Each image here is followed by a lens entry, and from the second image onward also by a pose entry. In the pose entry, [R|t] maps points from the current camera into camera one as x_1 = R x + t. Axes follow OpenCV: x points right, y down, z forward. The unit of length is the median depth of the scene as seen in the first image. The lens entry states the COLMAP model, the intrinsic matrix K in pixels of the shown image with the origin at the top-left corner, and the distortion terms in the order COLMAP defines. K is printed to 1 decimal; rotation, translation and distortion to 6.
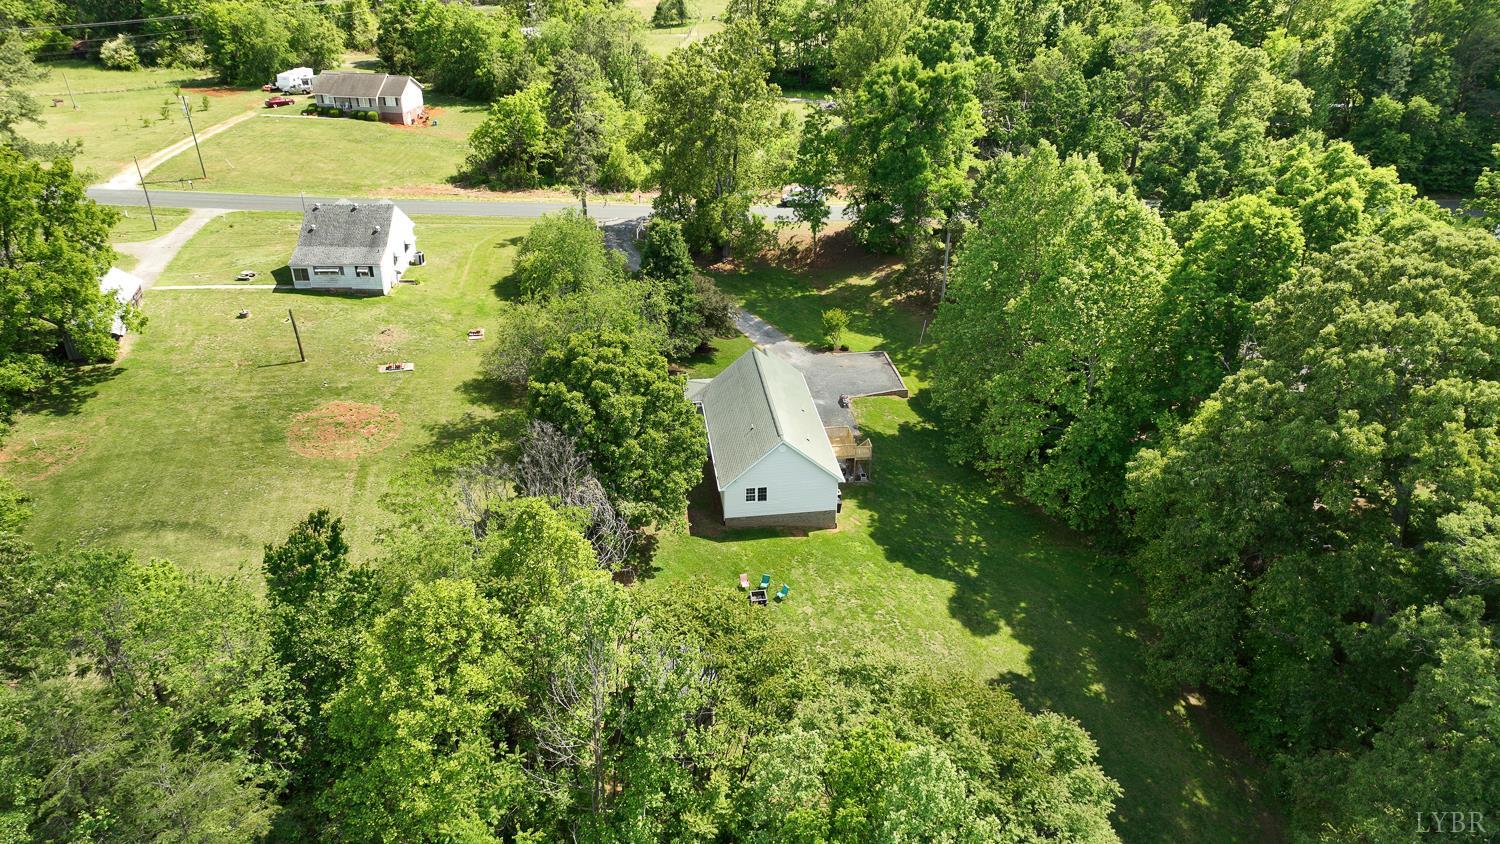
lens RADIAL K [[1043.0, 0, 745.1], [0, 1043.0, 425.4], [0, 0, 1]] dist [0.003118, 0.001398]
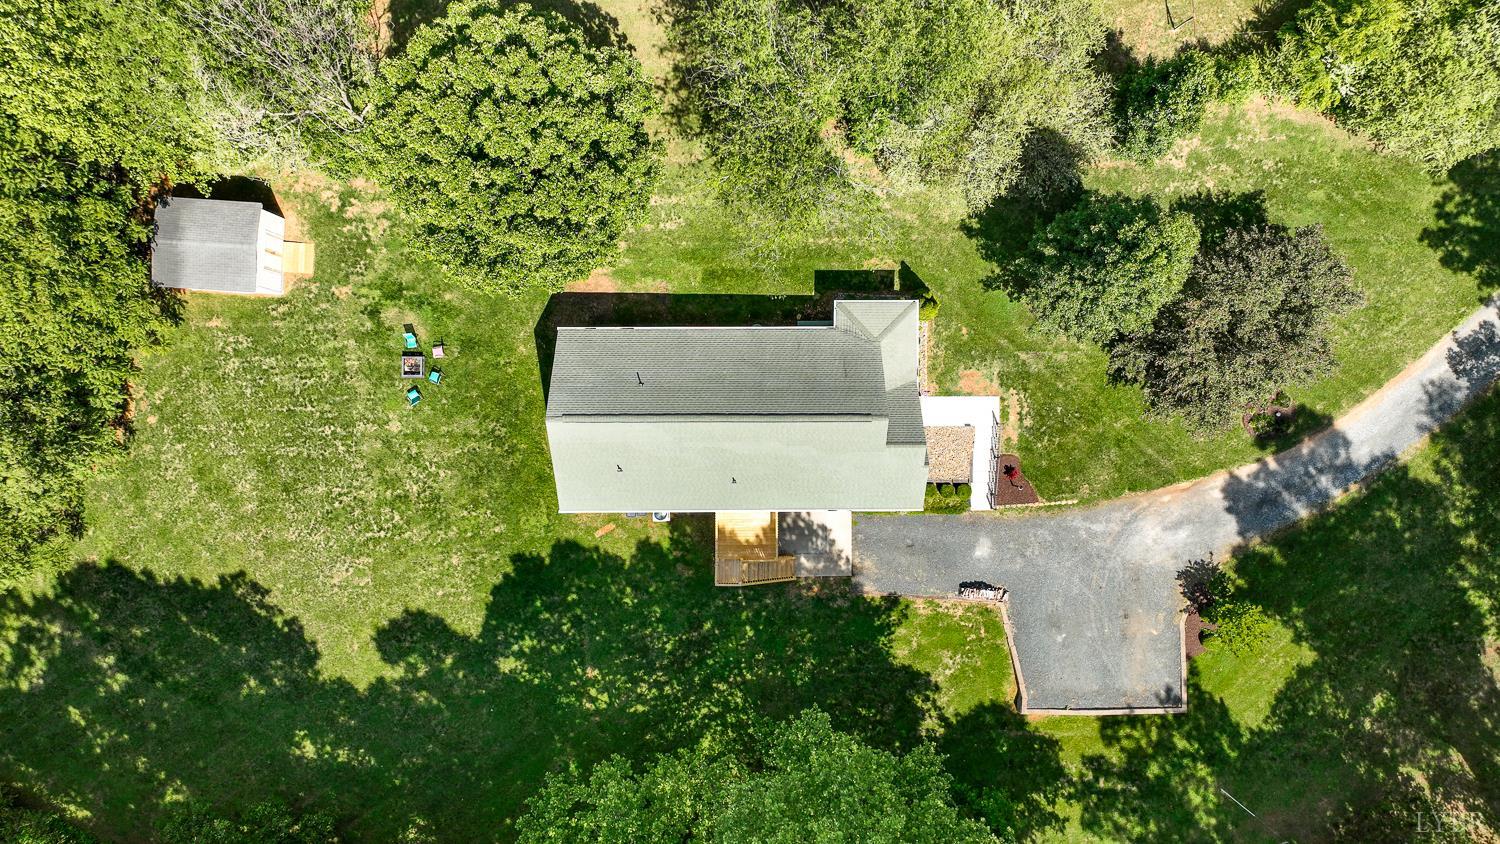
lens RADIAL K [[1043.0, 0, 745.1], [0, 1043.0, 425.4], [0, 0, 1]] dist [0.003118, 0.001398]
pose [[-0.121715, 0.992536, -0.007667, 0.023250], [-0.486327, -0.052901, 0.872174, -0.464225], [0.865258, 0.109885, 0.489136, 0.595055]]
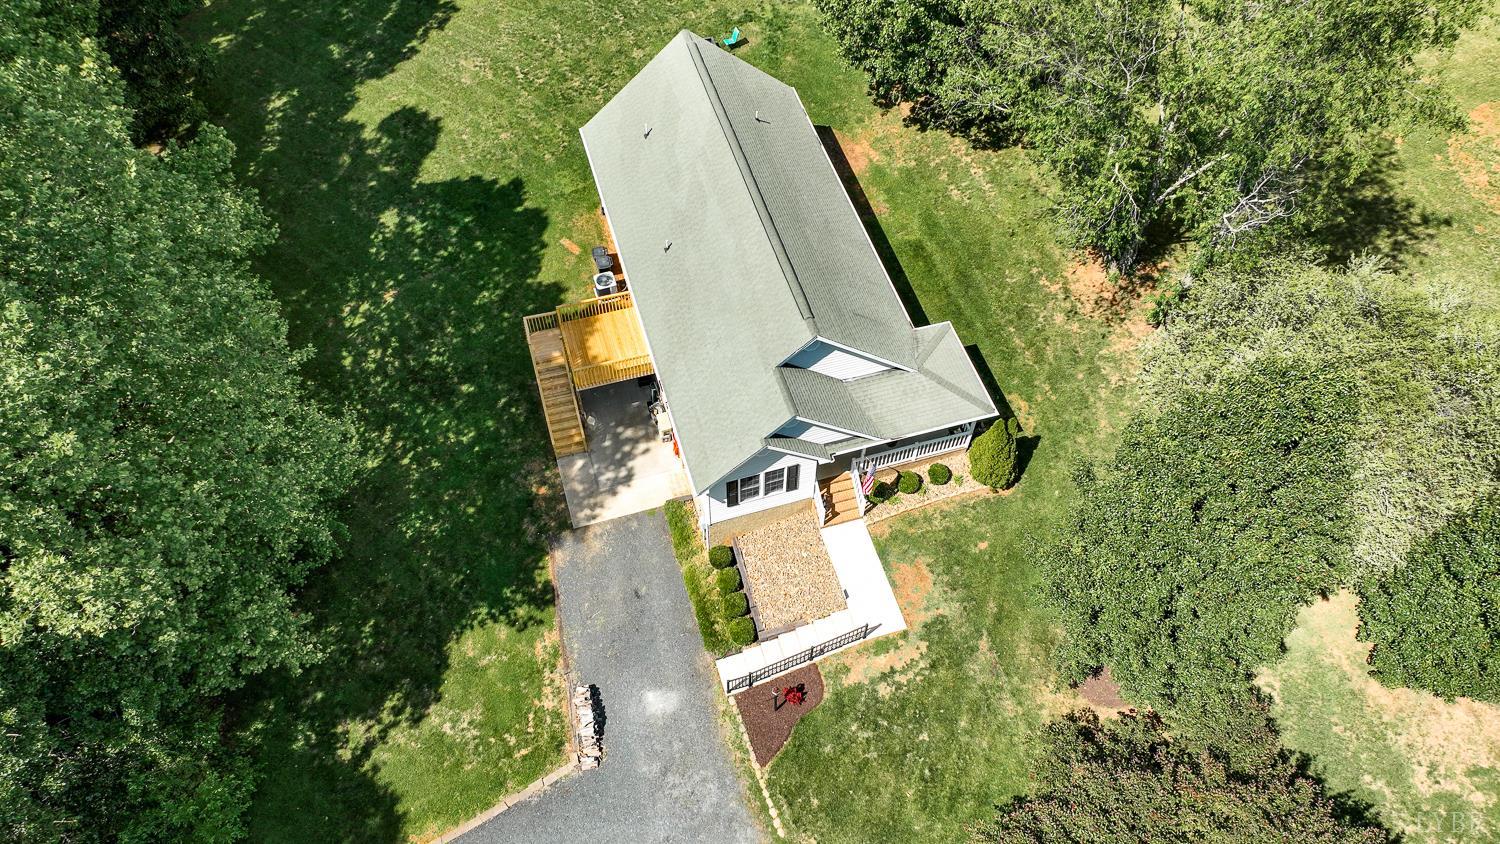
lens RADIAL K [[1051.9, 0, 750.0], [0, 1051.9, 422.0], [0, 0, 1]] dist [-0.003398, 0.021644]
pose [[-0.986370, 0.132223, -0.097938, 0.063301], [-0.084179, 0.105931, 0.990804, -0.385561], [0.141382, 0.985543, -0.093357, 0.948135]]
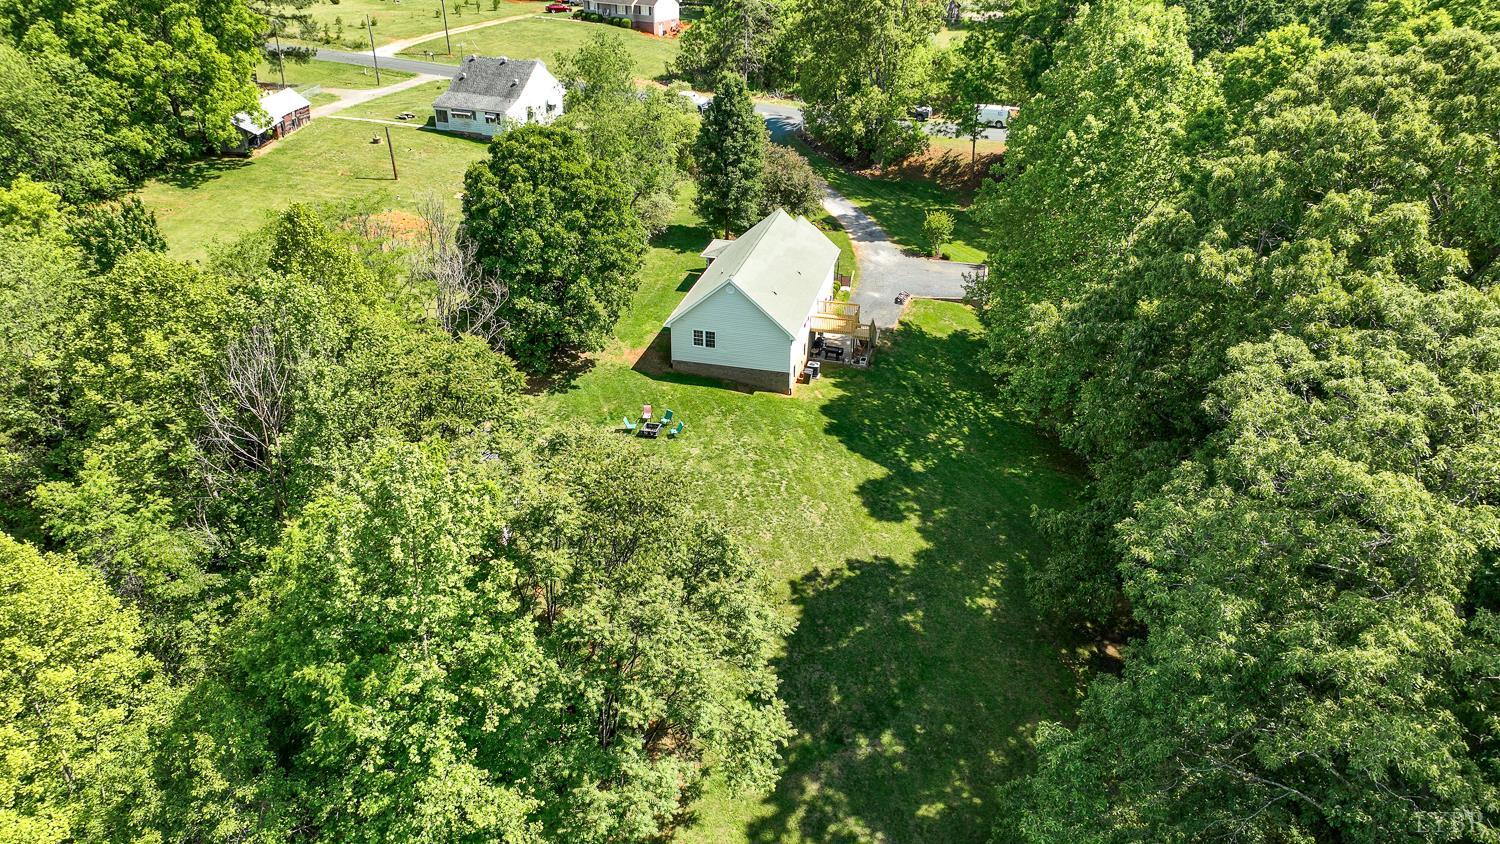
lens RADIAL K [[1043.0, 0, 745.1], [0, 1043.0, 425.4], [0, 0, 1]] dist [0.003118, 0.001398]
pose [[0.931844, 0.181463, -0.314226, 0.273994], [-0.181655, 0.982936, 0.028936, 0.084787], [0.314115, 0.030117, 0.948907, 0.098316]]
